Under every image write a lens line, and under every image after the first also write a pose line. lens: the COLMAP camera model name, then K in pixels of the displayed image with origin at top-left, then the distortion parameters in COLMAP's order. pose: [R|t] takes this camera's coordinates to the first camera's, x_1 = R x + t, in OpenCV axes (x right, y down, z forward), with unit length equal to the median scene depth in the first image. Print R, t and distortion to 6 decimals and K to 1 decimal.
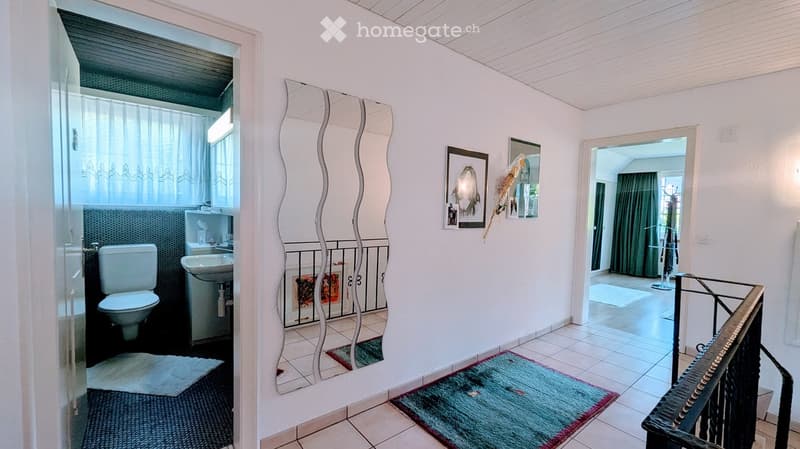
lens RADIAL K [[329.2, 0, 400.0], [0, 329.2, 224.5], [0, 0, 1]] dist [0.001312, 0.000295]
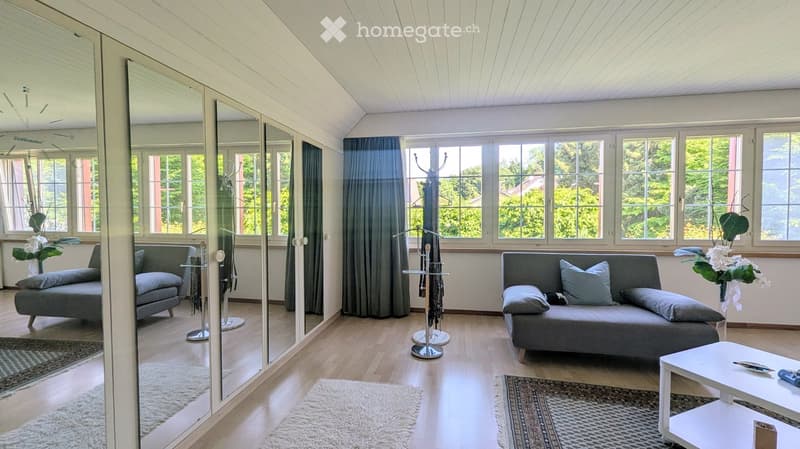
lens RADIAL K [[329.2, 0, 400.0], [0, 329.2, 224.5], [0, 0, 1]] dist [0.001312, 0.000295]
pose [[0.752427, -0.053391, 0.656509, 0.378396], [0.062704, 0.997989, 0.009298, -0.008140], [-0.655685, 0.034170, 0.754261, 0.548584]]
